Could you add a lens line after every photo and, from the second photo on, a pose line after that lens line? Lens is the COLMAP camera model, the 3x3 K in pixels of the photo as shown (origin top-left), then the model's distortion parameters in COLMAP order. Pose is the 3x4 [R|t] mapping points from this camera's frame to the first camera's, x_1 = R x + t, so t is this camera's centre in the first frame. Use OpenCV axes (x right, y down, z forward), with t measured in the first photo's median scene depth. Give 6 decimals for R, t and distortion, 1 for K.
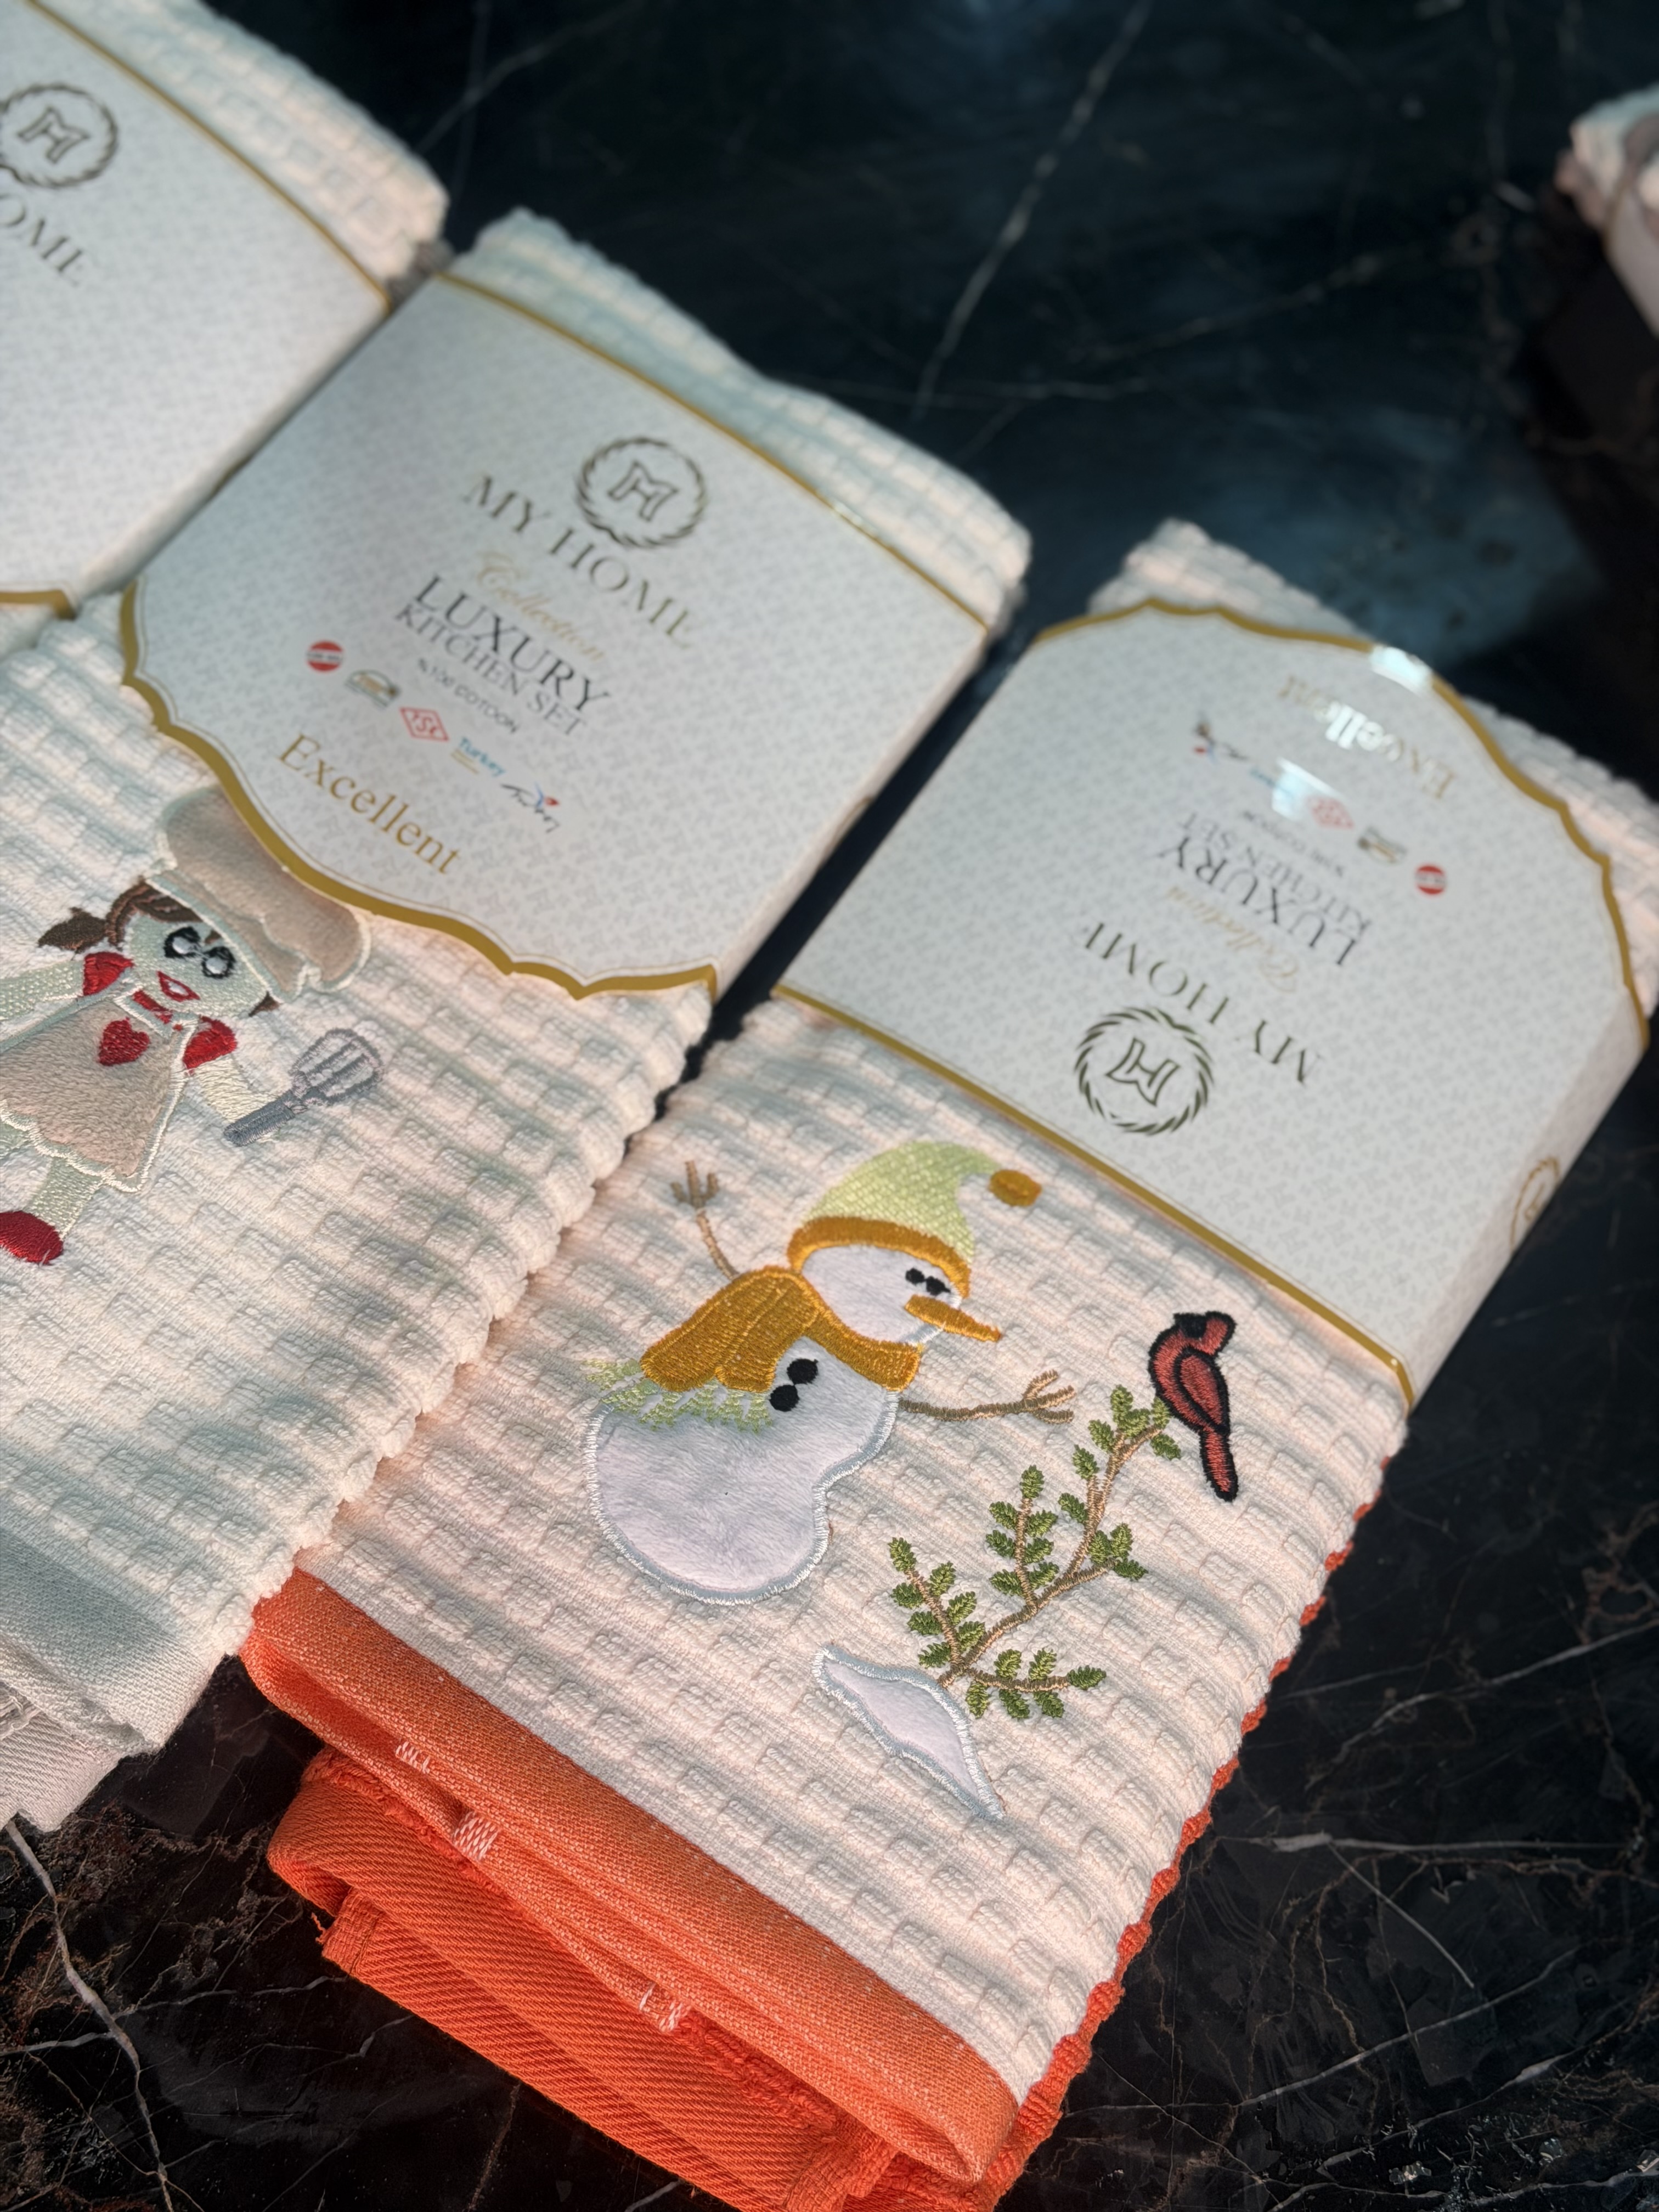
lens RADIAL K [[3079.8, 0, 801.6], [0, 3079.8, 1110.7], [0, 0, 1]] dist [0.319115, -1.031621]
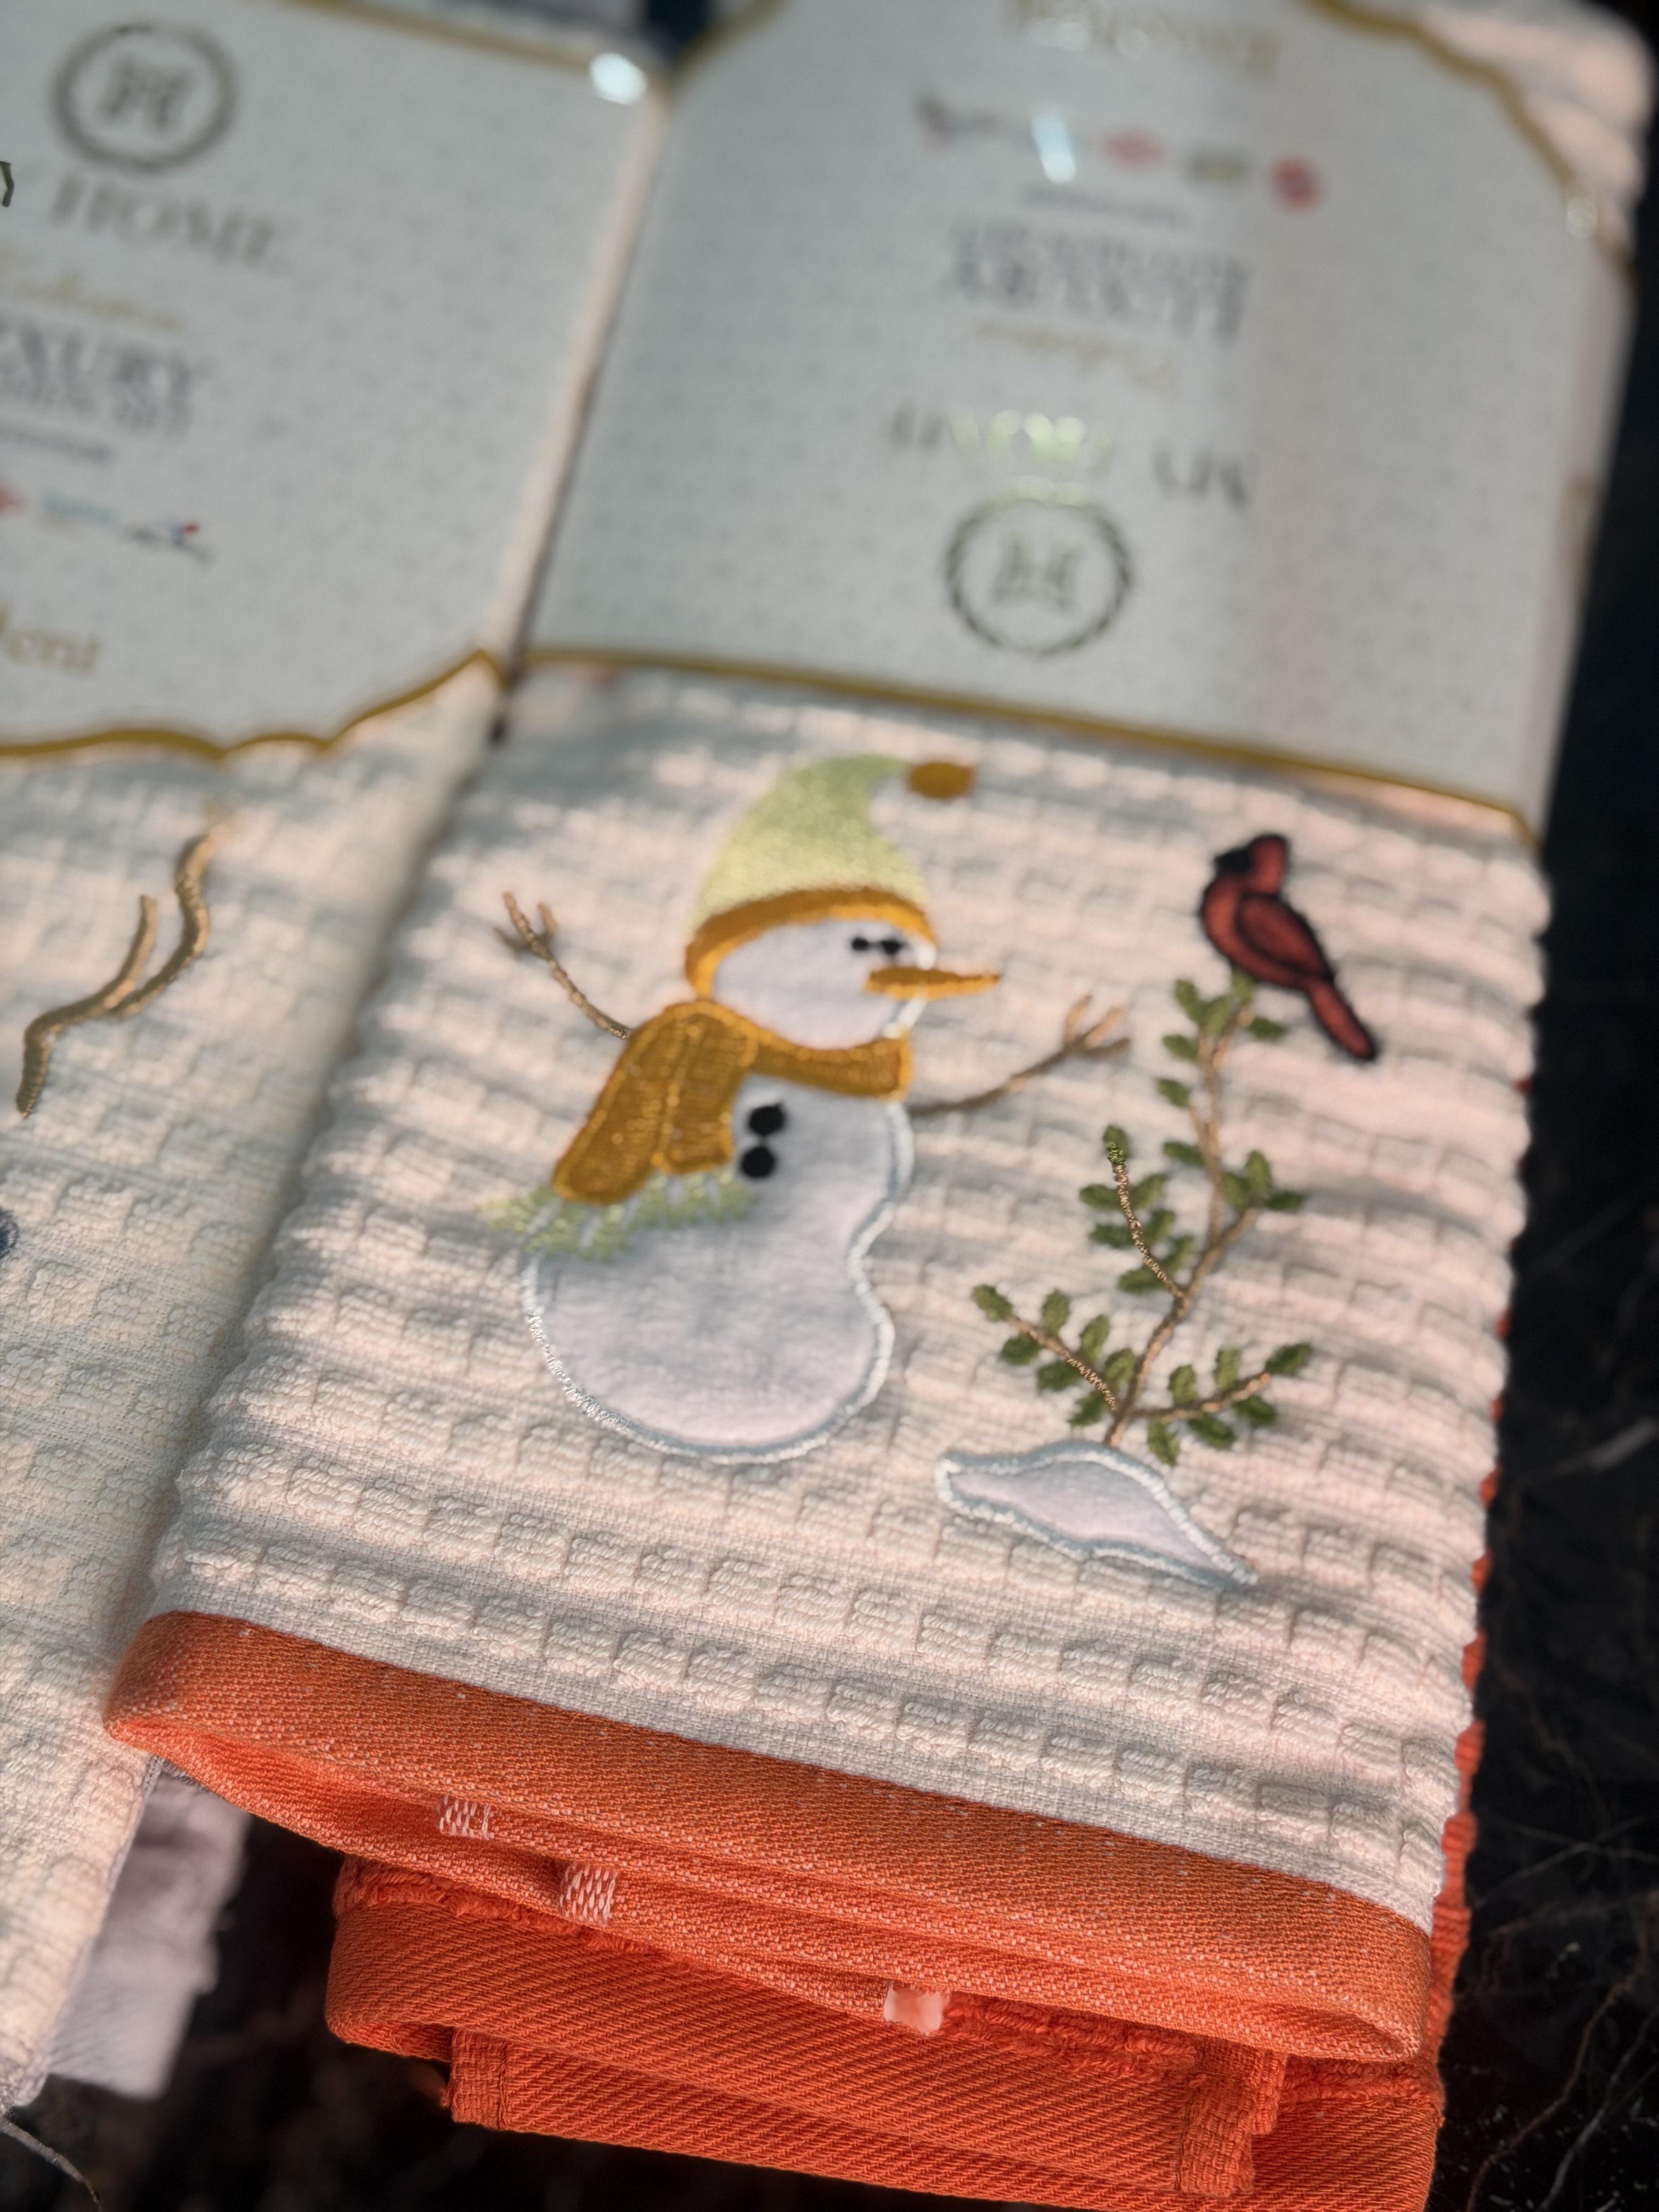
lens RADIAL K [[3103.9, 0, 814.8], [0, 3103.9, 1095.2], [0, 0, 1]] dist [0.163814, -0.314312]
pose [[0.922667, -0.379936, 0.065831, -0.034439], [0.379115, 0.925011, 0.025023, 0.065171], [-0.070402, 0.001870, 0.997517, 0.283127]]
